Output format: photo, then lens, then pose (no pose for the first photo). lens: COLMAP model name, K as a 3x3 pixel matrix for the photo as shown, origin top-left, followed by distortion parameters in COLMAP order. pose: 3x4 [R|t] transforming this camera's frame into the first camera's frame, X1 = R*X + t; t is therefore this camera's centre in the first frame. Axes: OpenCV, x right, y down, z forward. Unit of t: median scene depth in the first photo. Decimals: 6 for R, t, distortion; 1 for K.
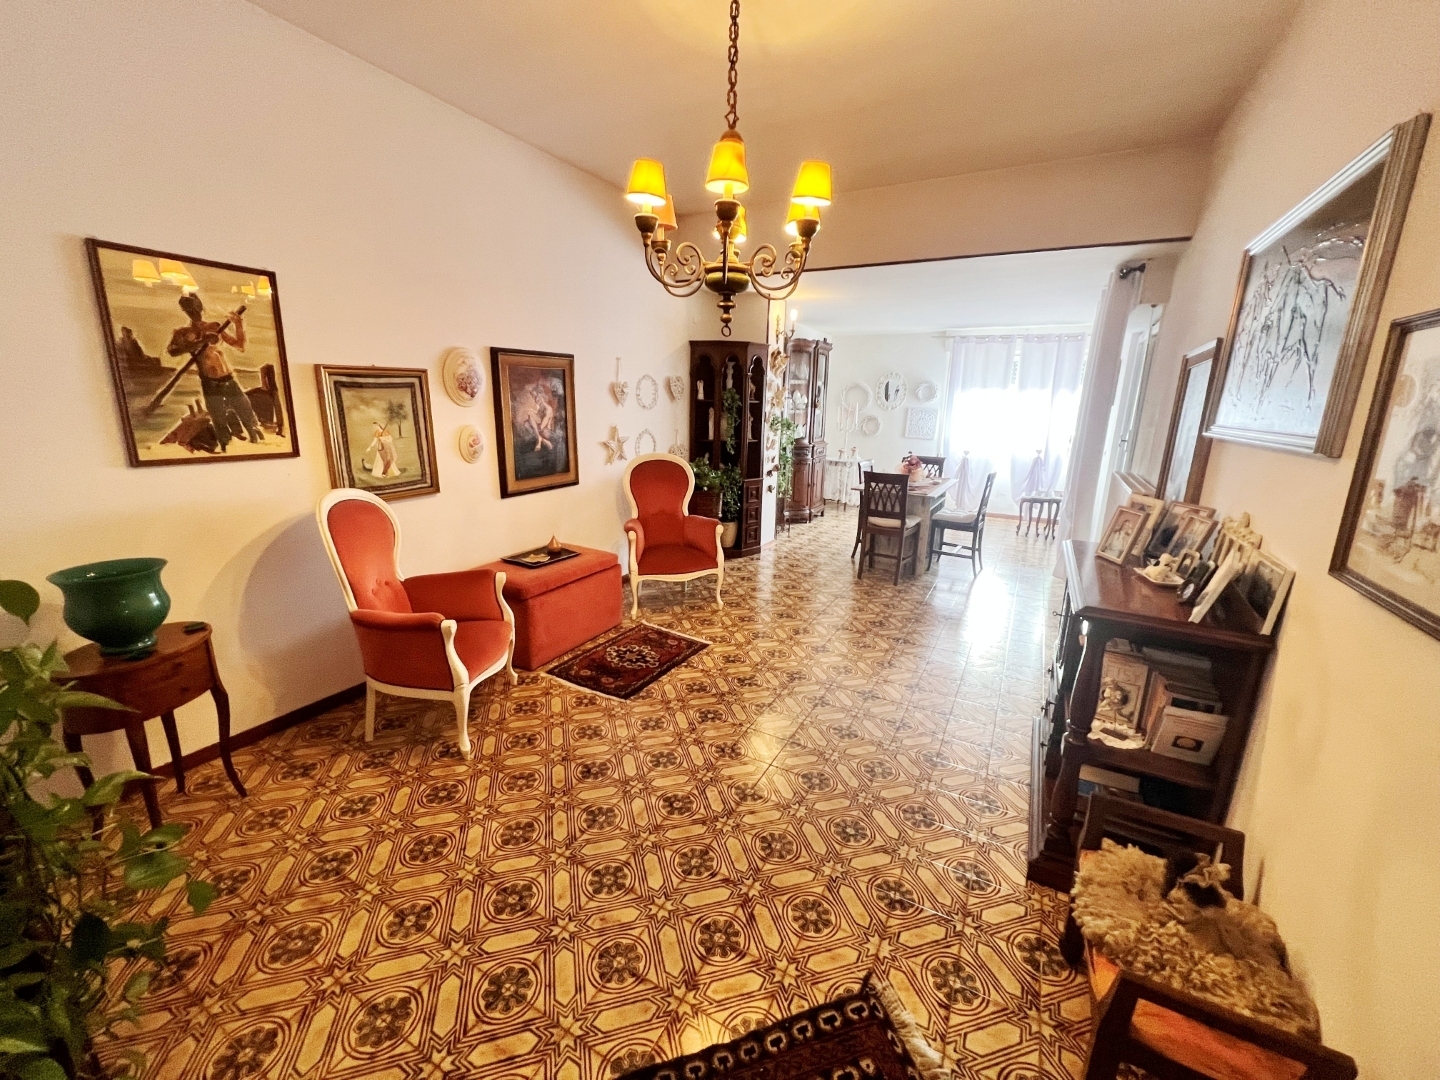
lens RADIAL K [[583.1, 0, 715.7], [0, 583.1, 535.9], [0, 0, 1]] dist [-0.000134, -0.000530]
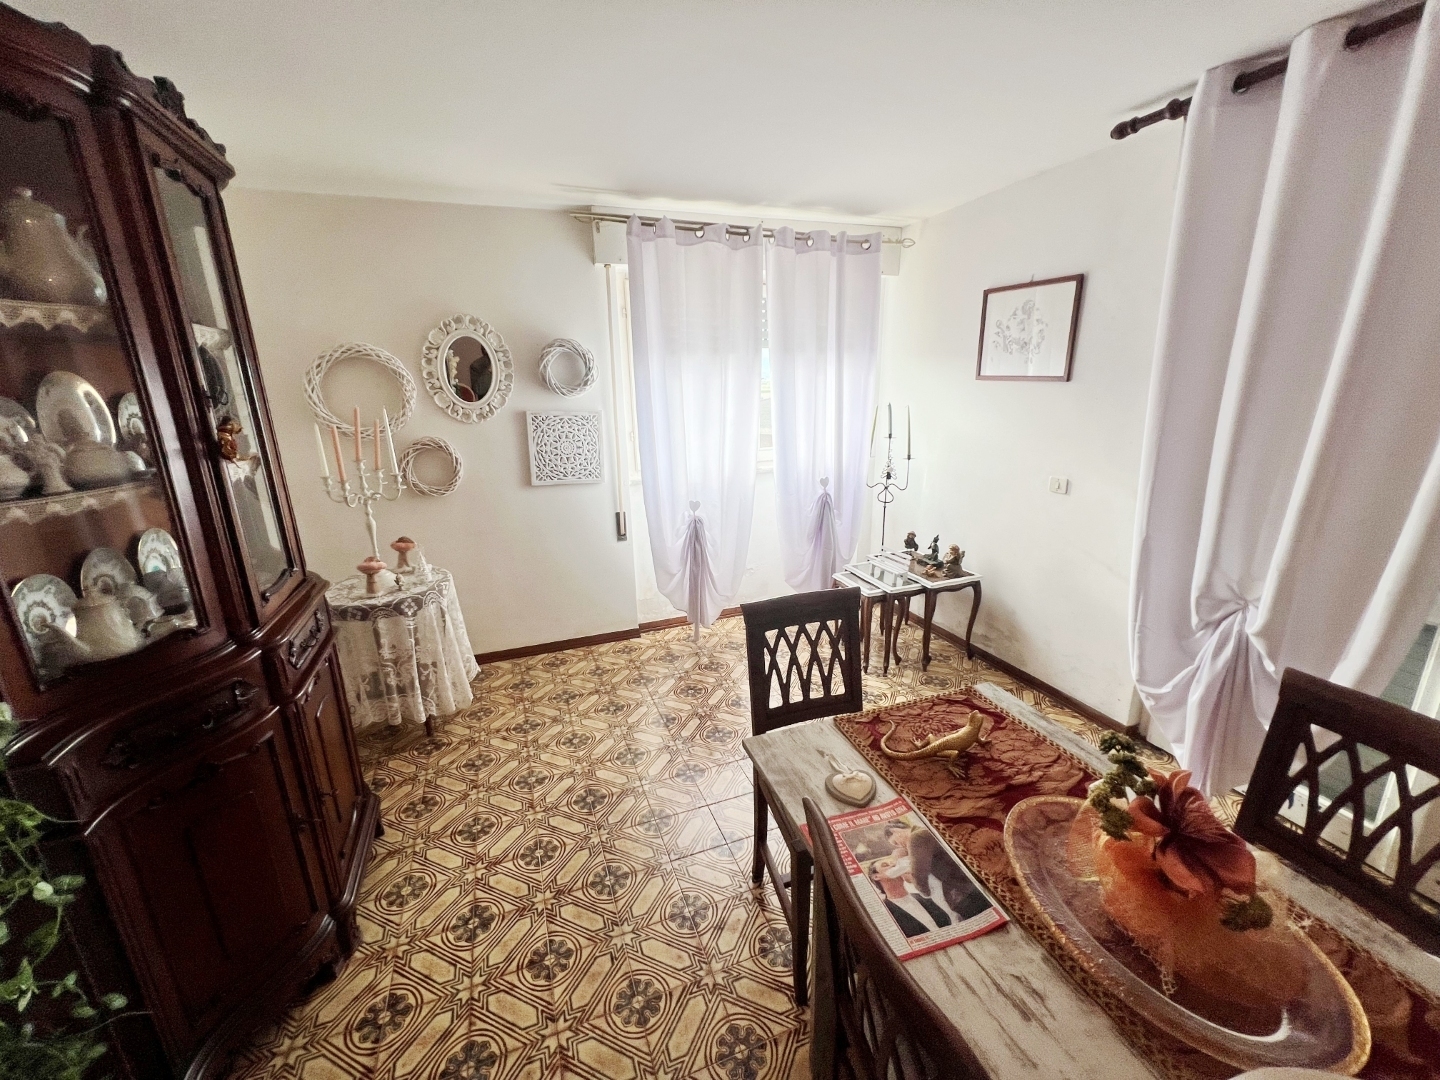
lens RADIAL K [[583.1, 0, 723.5], [0, 583.1, 527.7], [0, 0, 1]] dist [-0.000134, -0.000530]
pose [[0.626756, -0.228812, 0.744864, 0.162622], [0.217903, 0.969244, 0.114386, -0.236217], [-0.748128, 0.090616, 0.657339, 0.965617]]
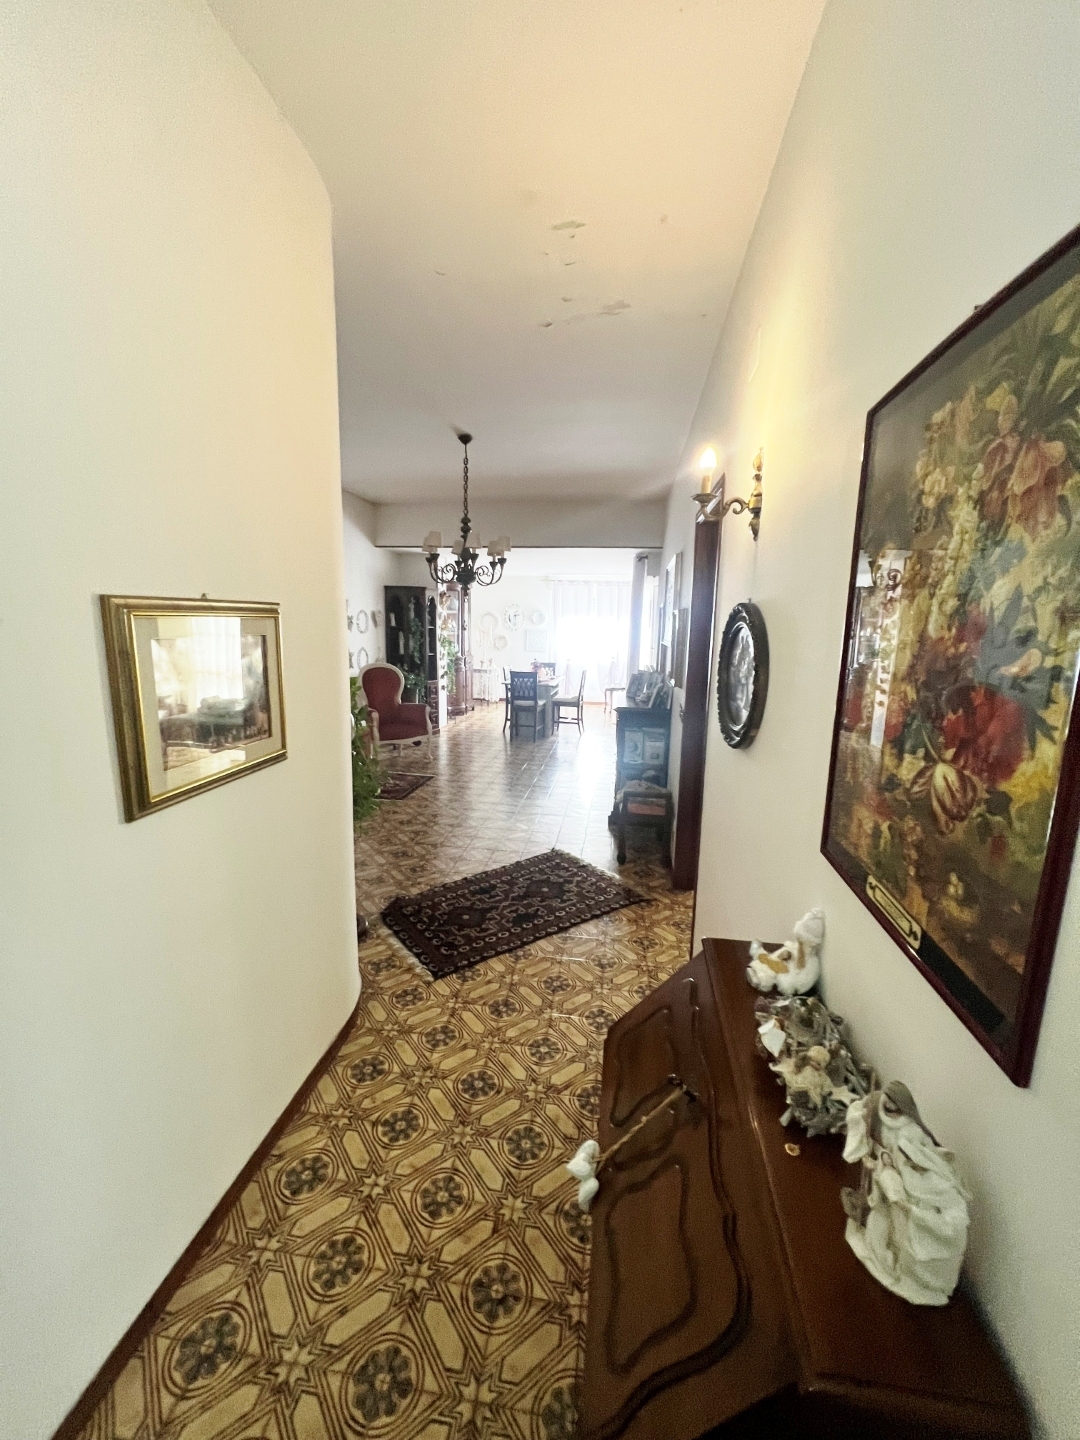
lens RADIAL K [[583.1, 0, 540.7], [0, 583.1, 720.6], [0, 0, 1]] dist [-0.000134, -0.000530]
pose [[0.936284, -0.063177, 0.345516, -0.188059], [0.082386, 0.995749, -0.041179, 0.079999], [-0.341445, 0.067021, 0.937509, -0.421639]]
